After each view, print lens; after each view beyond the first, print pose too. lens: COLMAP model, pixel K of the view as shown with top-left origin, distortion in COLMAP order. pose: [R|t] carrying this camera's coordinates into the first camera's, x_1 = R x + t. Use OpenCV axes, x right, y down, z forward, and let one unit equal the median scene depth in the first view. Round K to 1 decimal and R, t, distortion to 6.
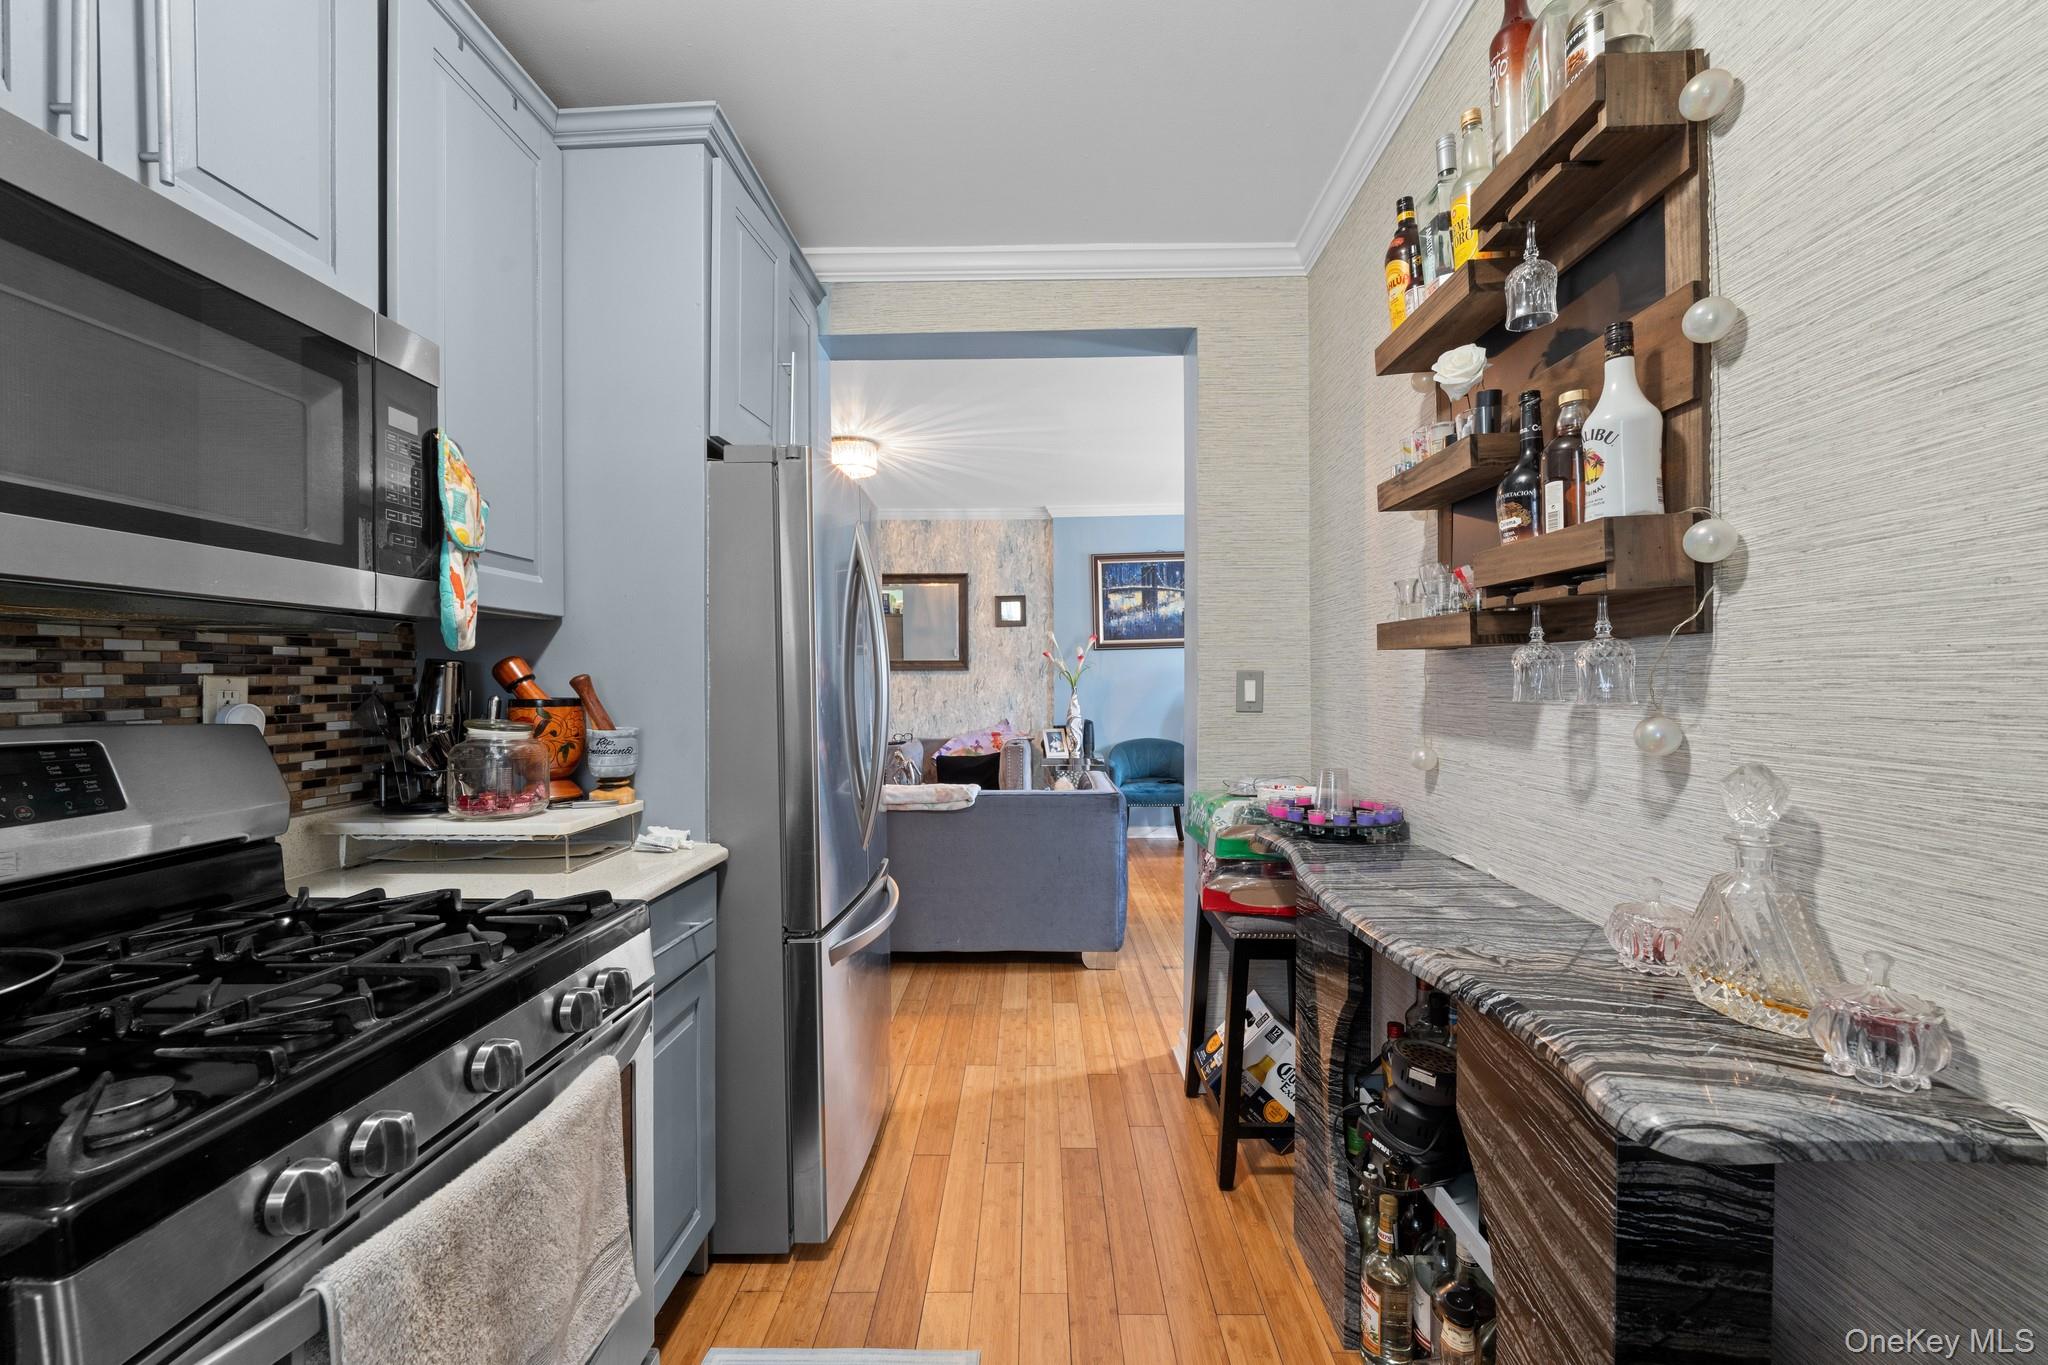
lens RADIAL K [[823.8, 0, 1024.0], [0, 823.8, 682.5], [0, 0, 1]] dist [-0.000383, -0.000478]
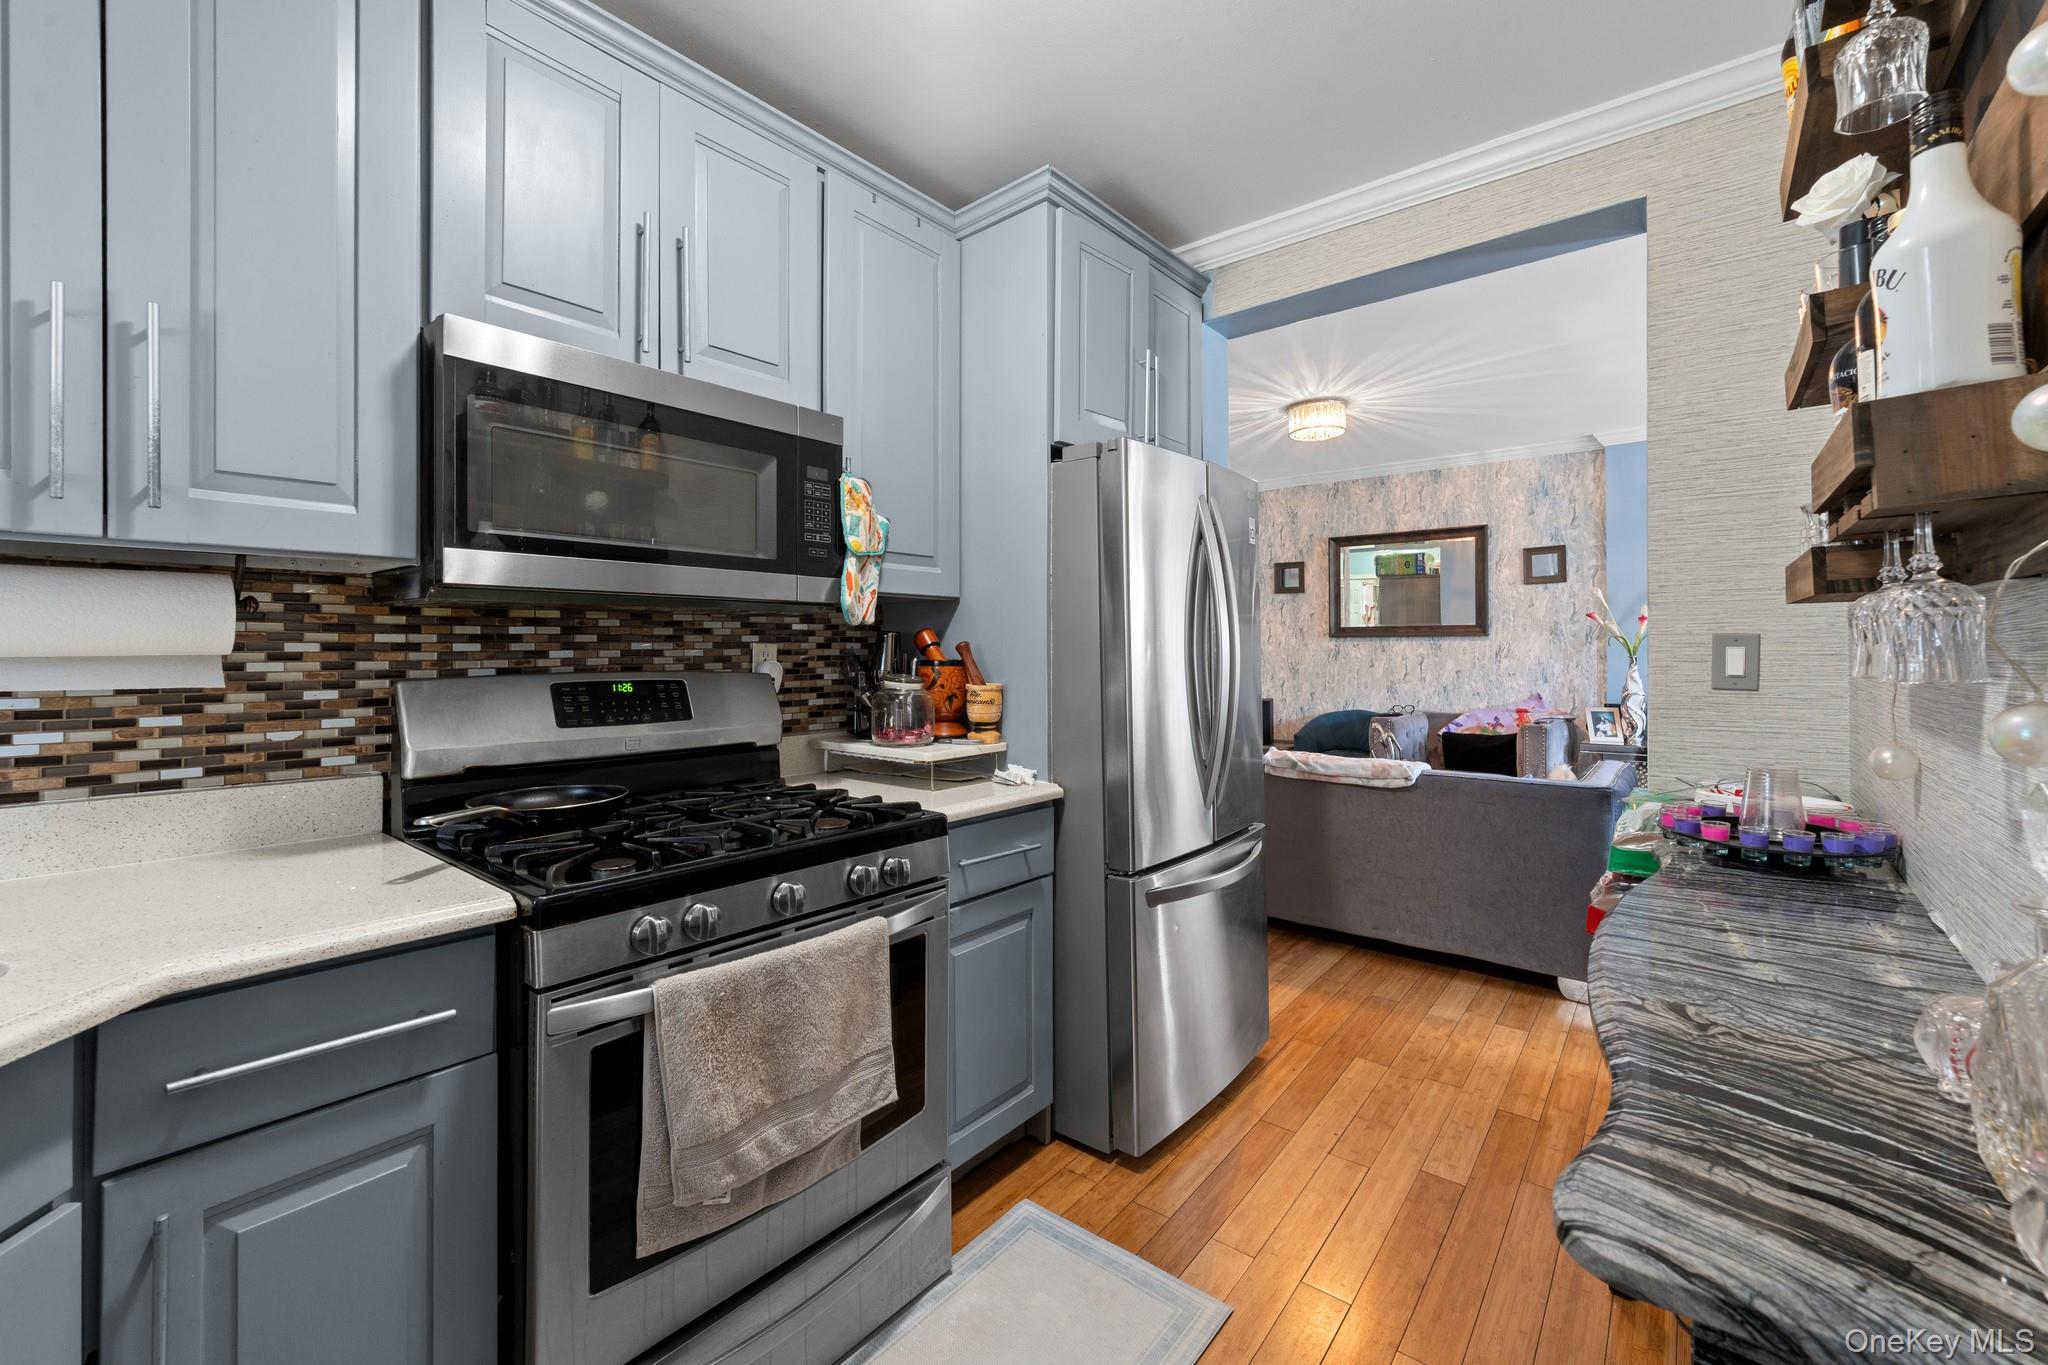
lens RADIAL K [[831.5, 0, 1024.9], [0, 831.5, 642.4], [0, 0, 1]] dist [0.000541, -0.000226]
pose [[0.789127, -0.002571, -0.614225, 0.347395], [-0.002926, 0.999964, -0.007946, 0.001565], [0.614224, 0.008068, 0.789091, 0.026824]]
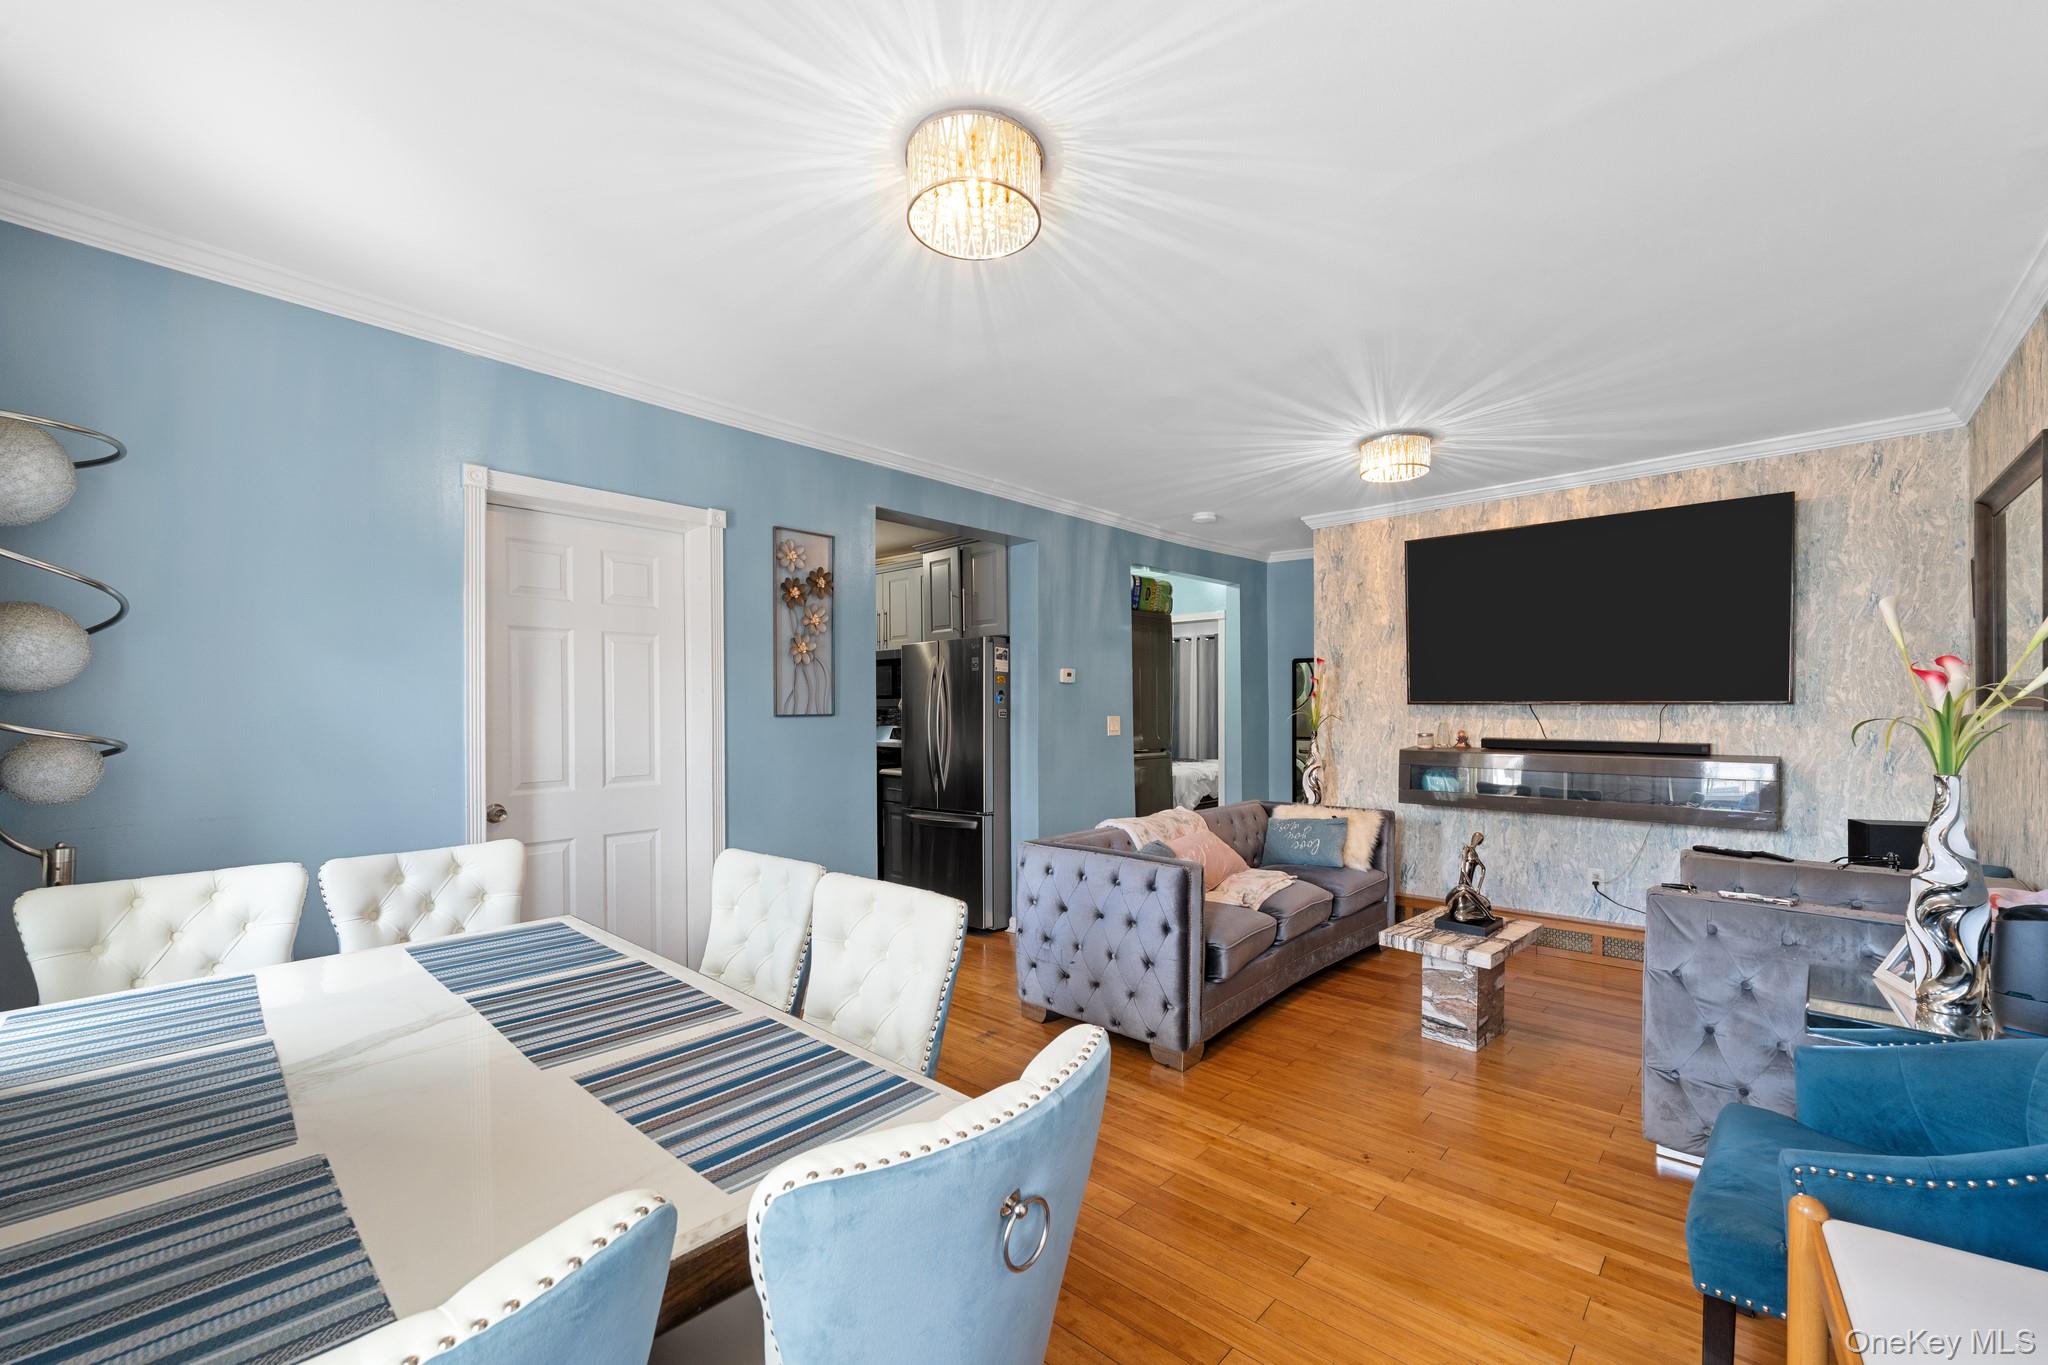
lens RADIAL K [[823.8, 0, 1024.0], [0, 823.8, 682.5], [0, 0, 1]] dist [-0.000383, -0.000478]
pose [[-0.653277, -0.015589, -0.756959, 1.879334], [0.003128, 0.999724, -0.023288, -0.078609], [0.757113, -0.017581, -0.653048, 3.584513]]
